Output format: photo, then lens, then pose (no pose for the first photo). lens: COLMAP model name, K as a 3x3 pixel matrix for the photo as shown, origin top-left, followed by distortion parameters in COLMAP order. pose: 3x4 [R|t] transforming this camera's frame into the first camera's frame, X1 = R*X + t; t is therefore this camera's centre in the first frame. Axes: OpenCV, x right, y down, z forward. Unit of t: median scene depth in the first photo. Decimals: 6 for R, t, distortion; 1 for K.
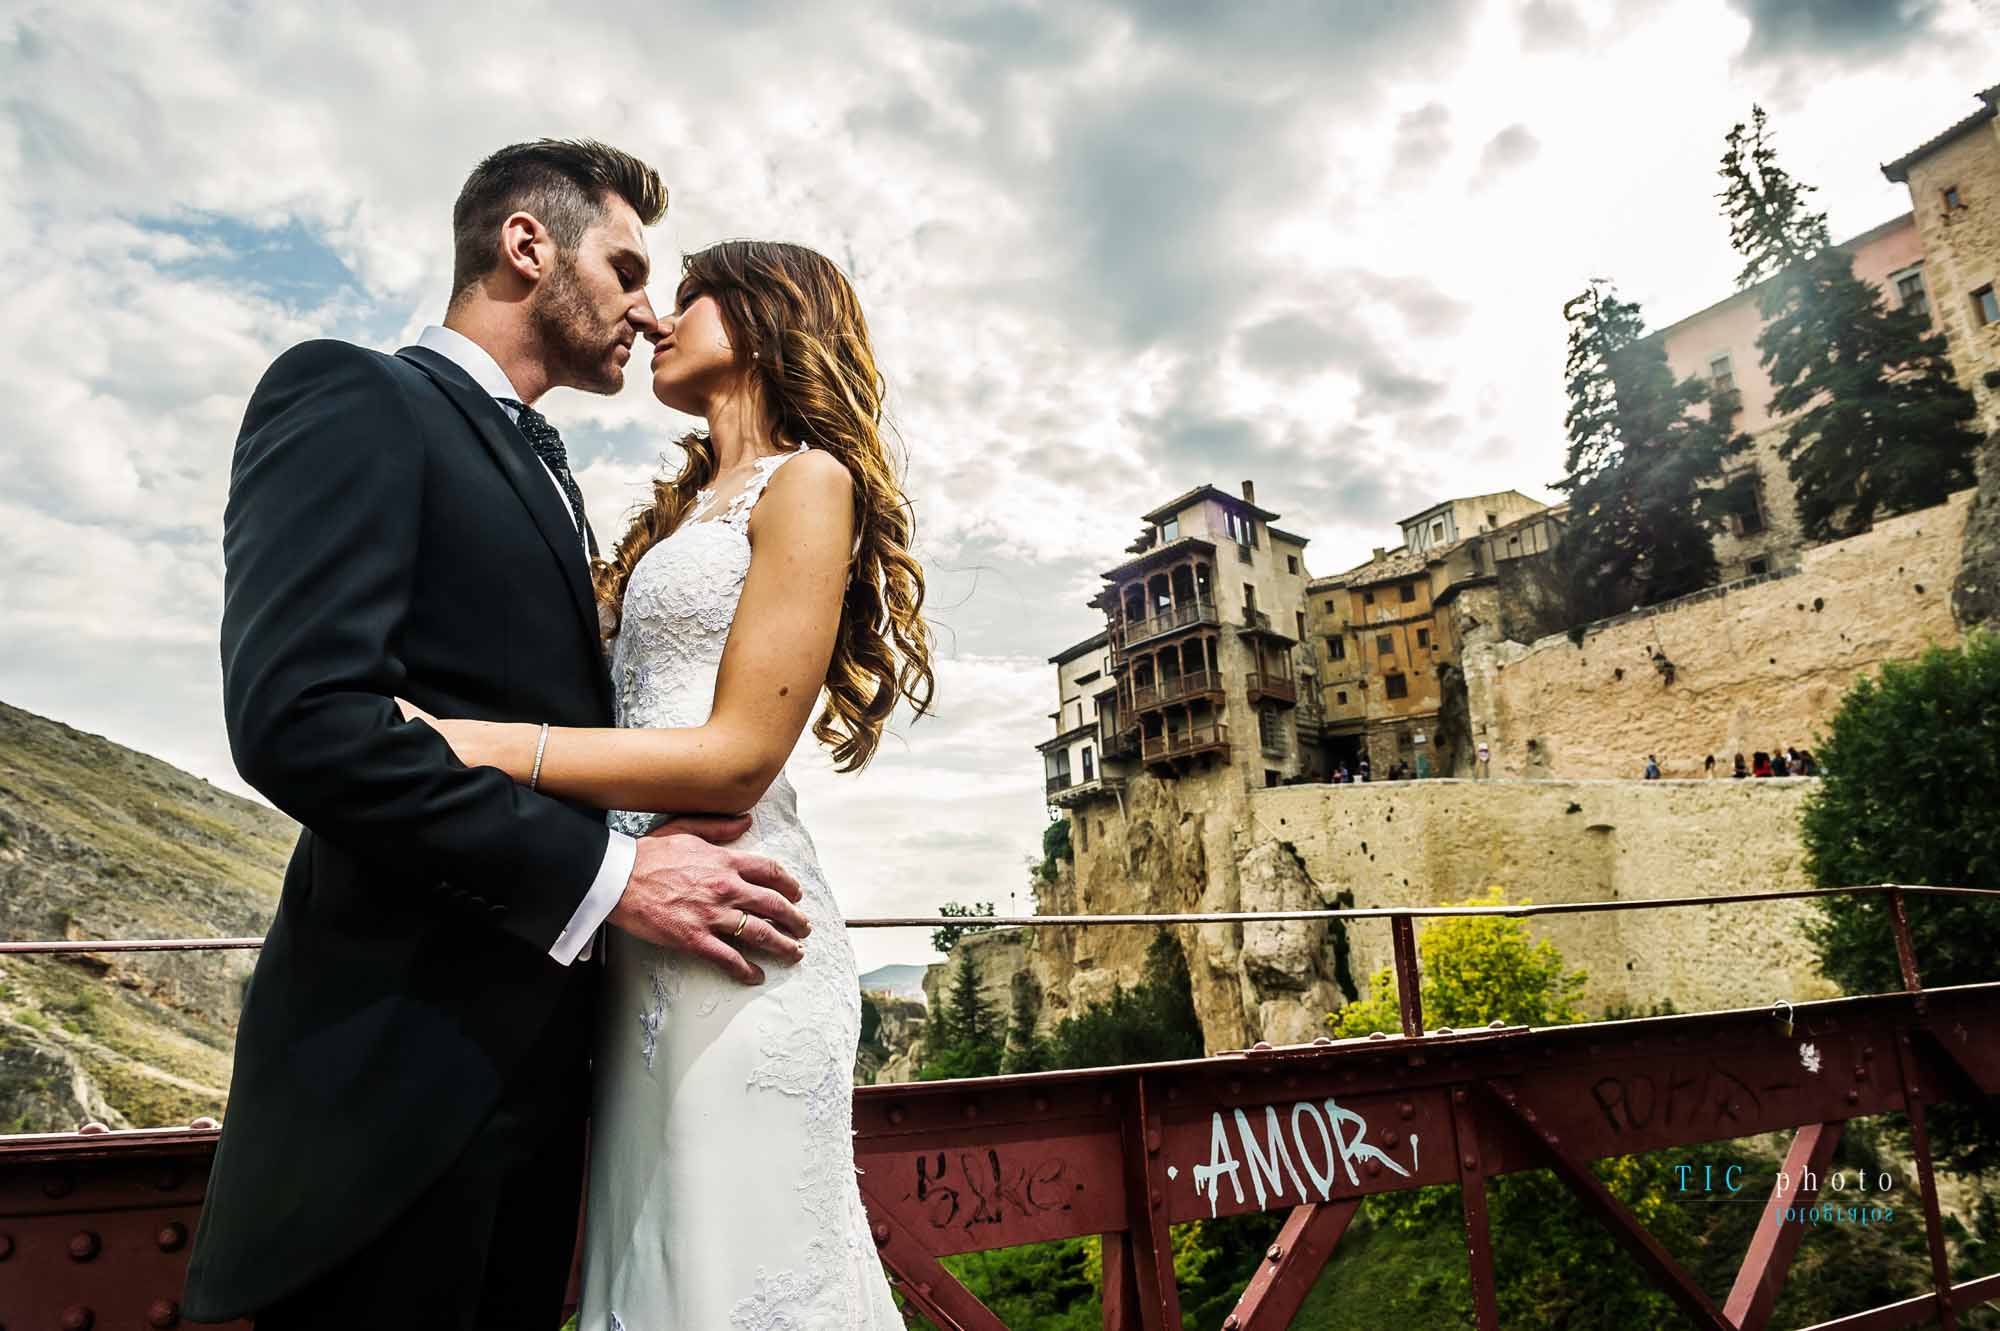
lens RADIAL K [[1341.1, 0, 1000.0], [0, 1341.1, 665.5], [0, 0, 1]] dist [-0.055707, -0.000041]
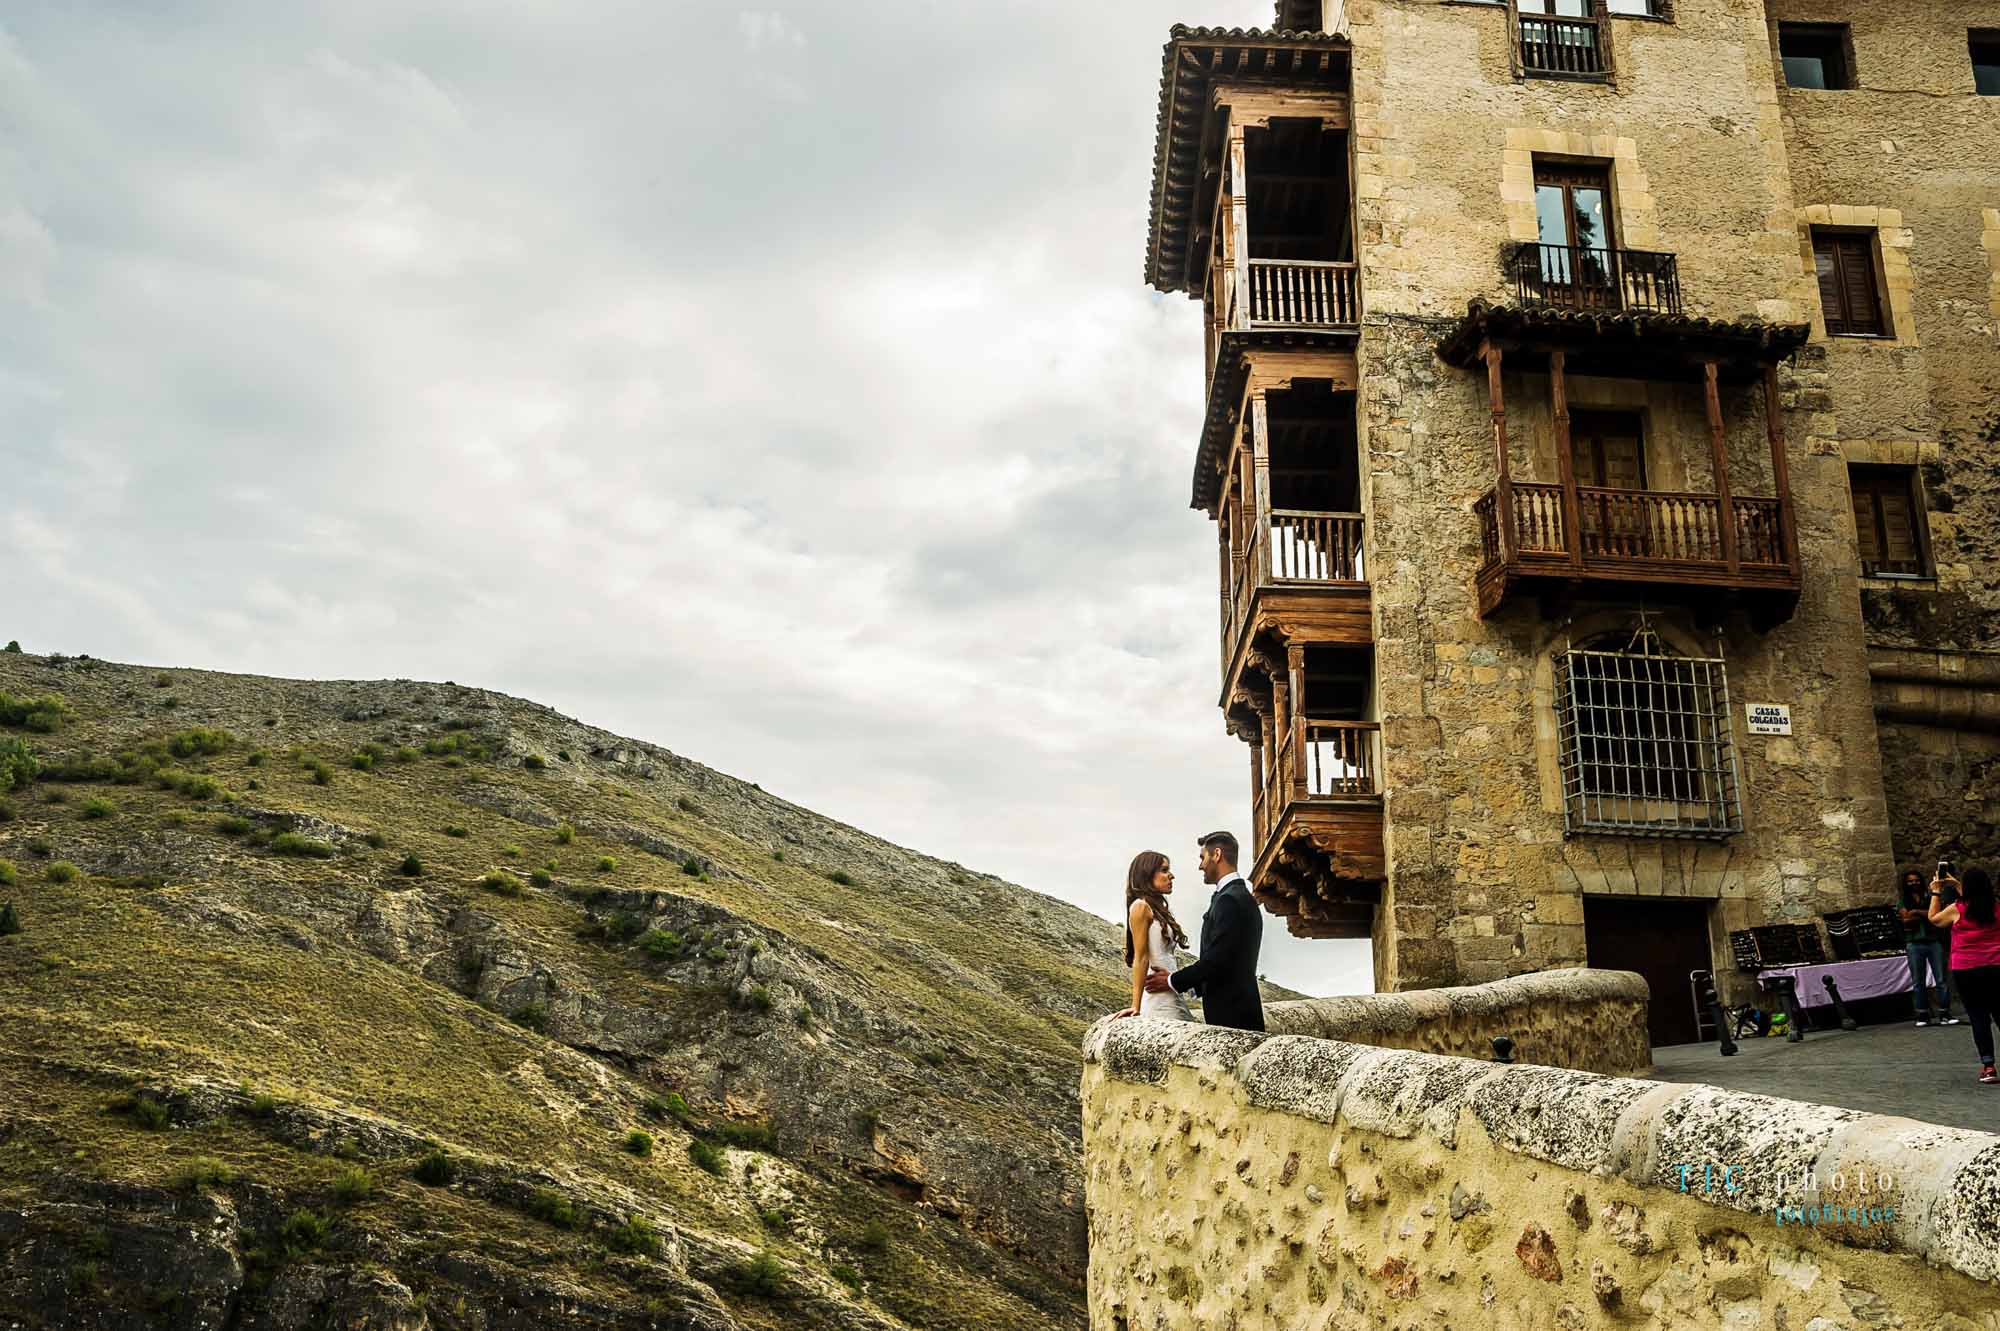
lens RADIAL K [[1929.0, 0, 904.9], [0, 1929.0, 665.1], [0, 0, 1]] dist [0.000480, 0.020592]
pose [[0.748798, -0.126847, -0.650547, 0.280495], [0.104720, 0.991830, -0.072856, 0.042693], [0.654473, -0.013570, 0.755963, 0.568709]]
